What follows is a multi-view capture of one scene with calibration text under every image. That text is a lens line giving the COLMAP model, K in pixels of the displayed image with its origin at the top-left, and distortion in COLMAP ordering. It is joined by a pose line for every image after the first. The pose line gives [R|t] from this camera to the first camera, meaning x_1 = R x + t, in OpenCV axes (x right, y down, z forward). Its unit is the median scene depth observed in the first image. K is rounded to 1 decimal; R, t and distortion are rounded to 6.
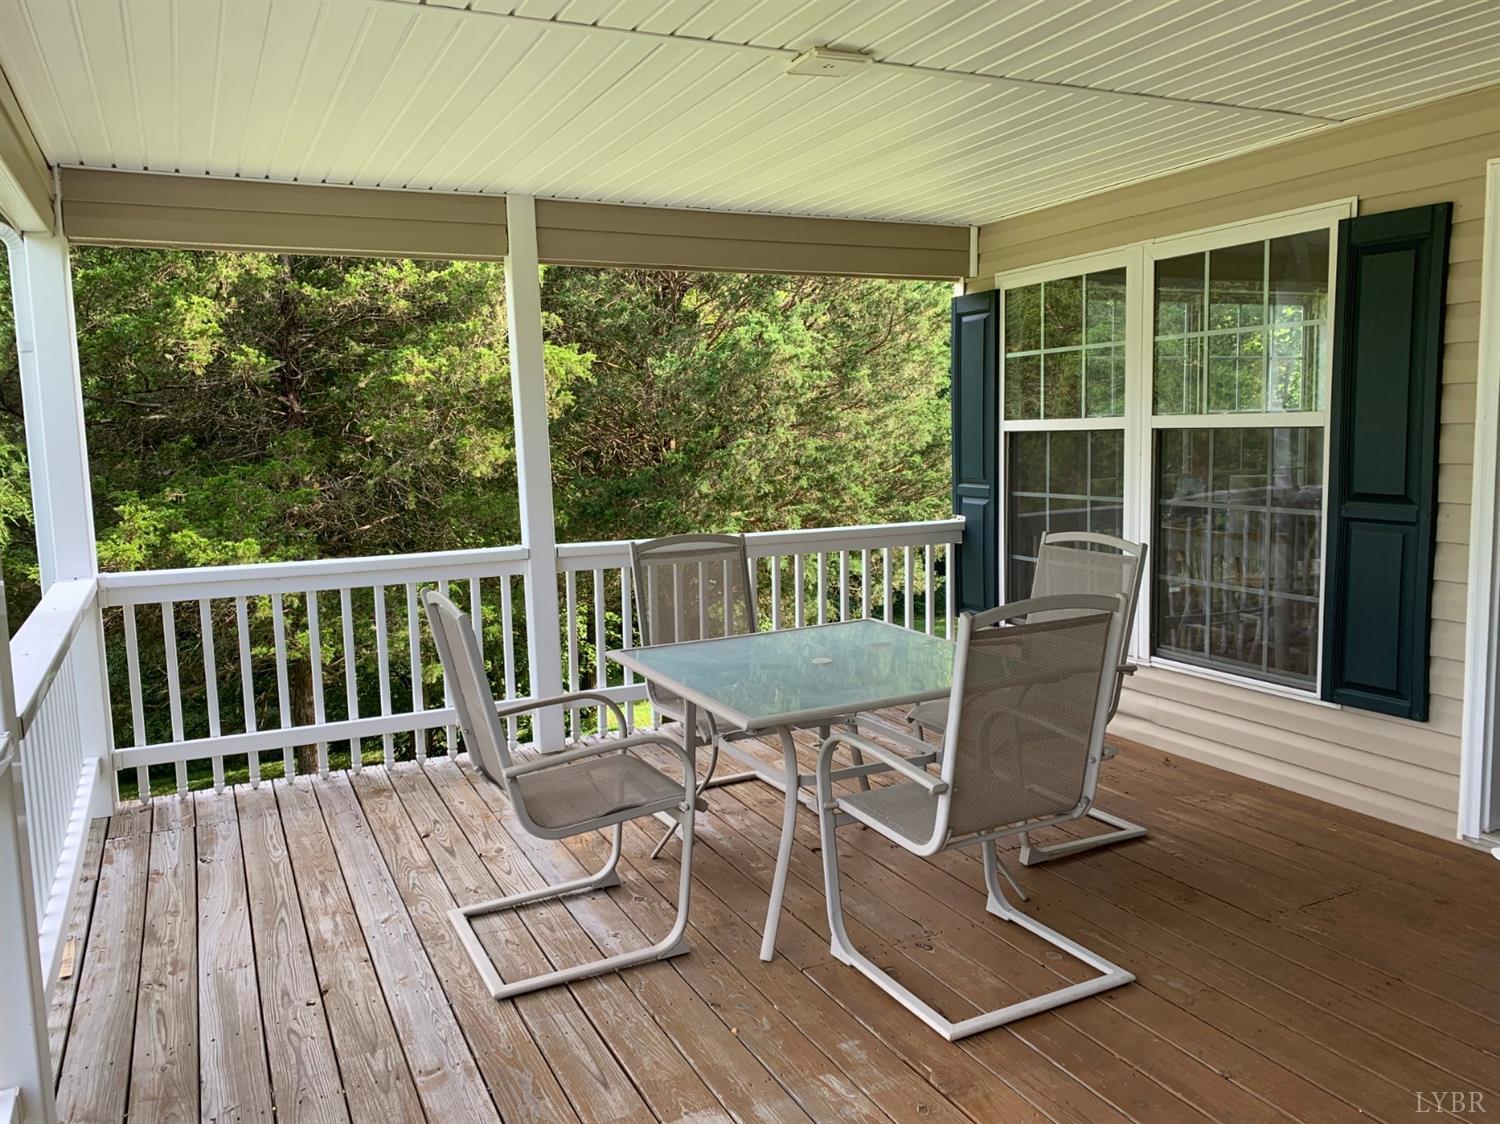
lens RADIAL K [[1125.4, 0, 757.8], [0, 1125.4, 549.4], [0, 0, 1]] dist [0.098306, -0.153284]
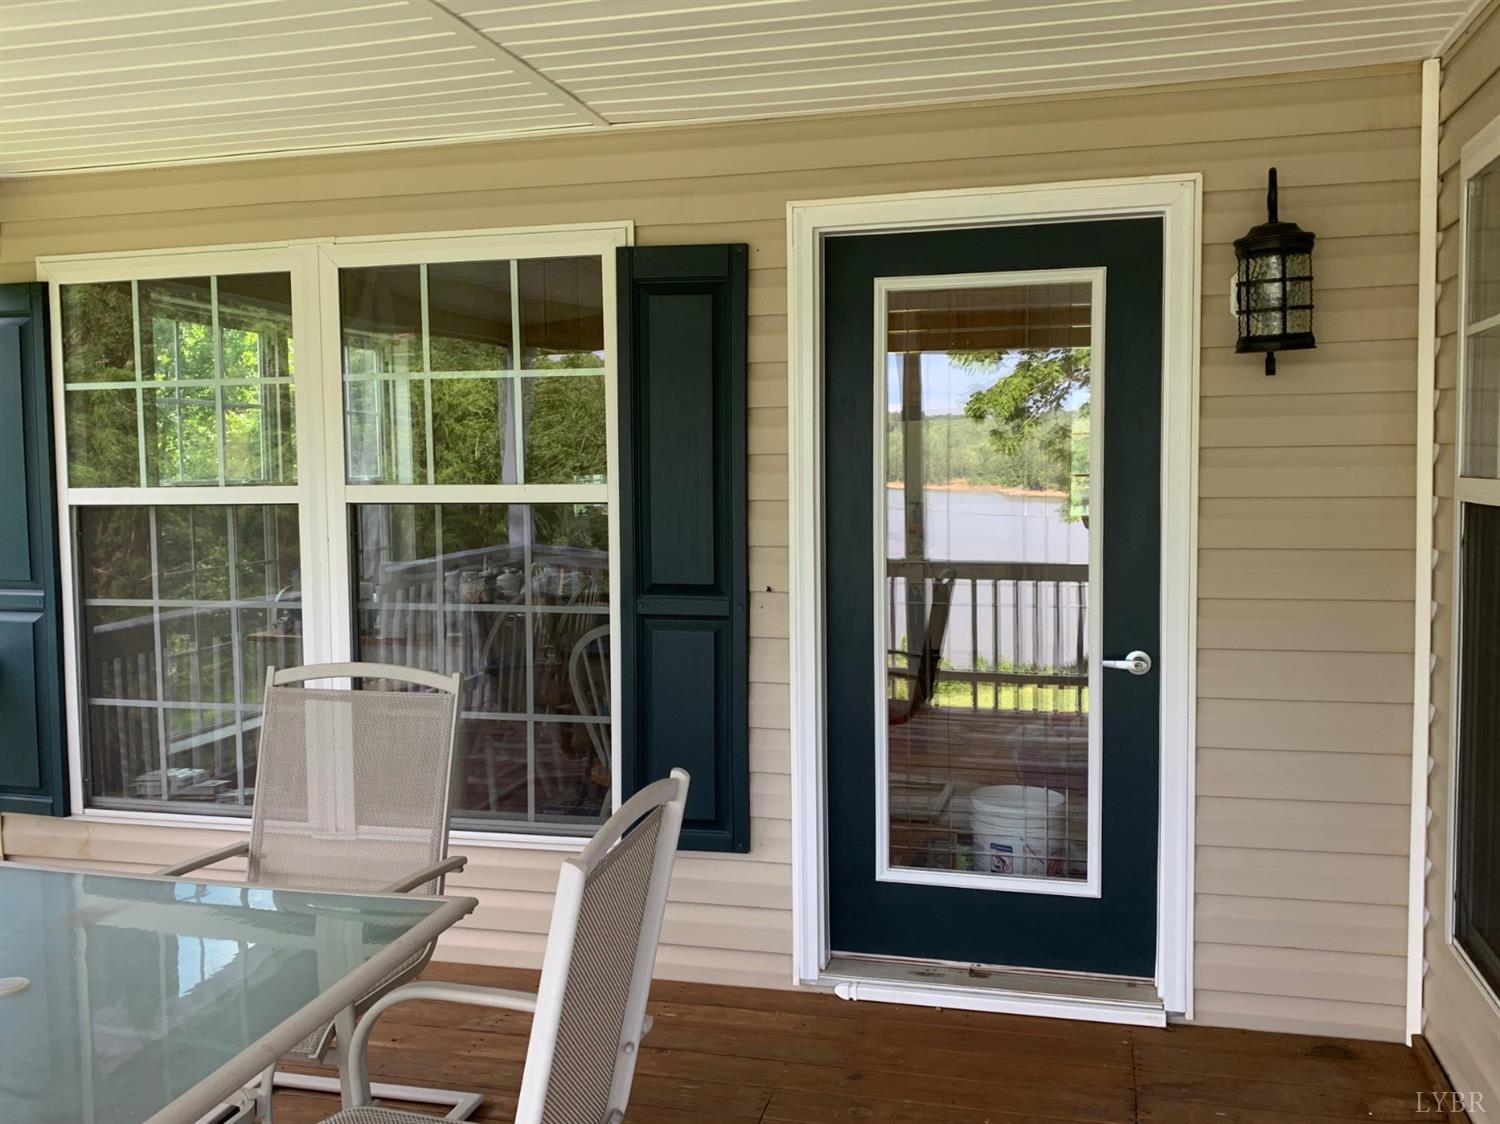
lens RADIAL K [[1335.3, 0, 751.8], [0, 1335.3, 555.6], [0, 0, 1]] dist [0.126250, -0.239374]
pose [[0.660237, -0.028242, 0.750526, -0.142422], [0.076712, 0.996602, -0.029981, -0.035219], [-0.747129, 0.077369, 0.660160, 0.313183]]
